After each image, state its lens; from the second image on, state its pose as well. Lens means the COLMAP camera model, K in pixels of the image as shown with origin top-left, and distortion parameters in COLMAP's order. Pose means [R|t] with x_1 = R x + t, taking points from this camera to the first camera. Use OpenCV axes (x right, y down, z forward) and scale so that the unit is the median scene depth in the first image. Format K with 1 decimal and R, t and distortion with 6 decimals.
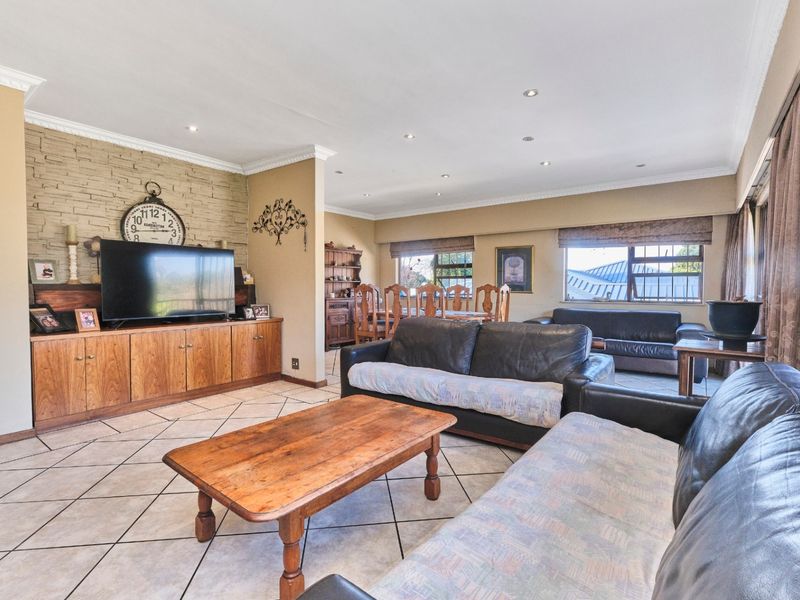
lens RADIAL K [[395.1, 0, 404.0], [0, 395.1, 298.8], [0, 0, 1]] dist [0.001734, -0.001041]
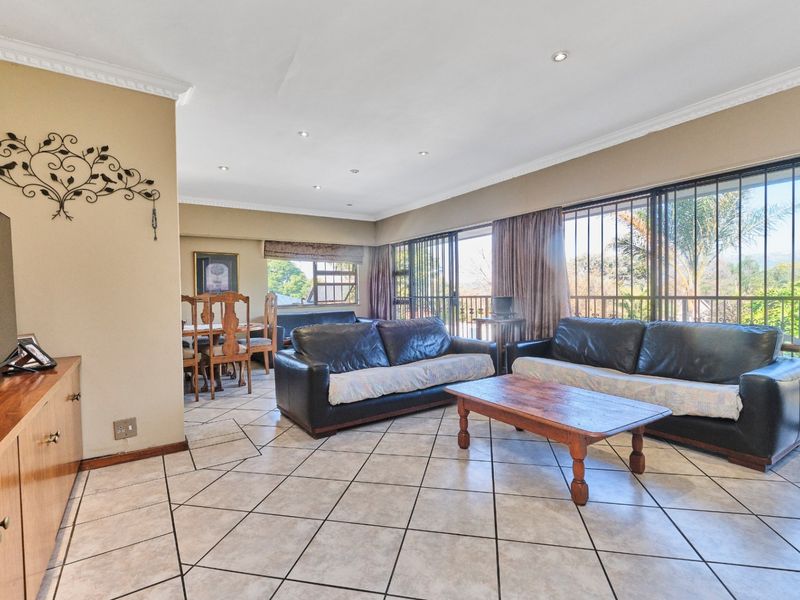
lens RADIAL K [[395.1, 0, 393.0], [0, 395.1, 300.0], [0, 0, 1]] dist [0.001734, -0.001041]
pose [[0.342484, -0.026292, 0.939156, -0.660580], [0.048528, 0.998769, 0.010264, -0.012552], [-0.938269, 0.042060, 0.343339, 0.404993]]
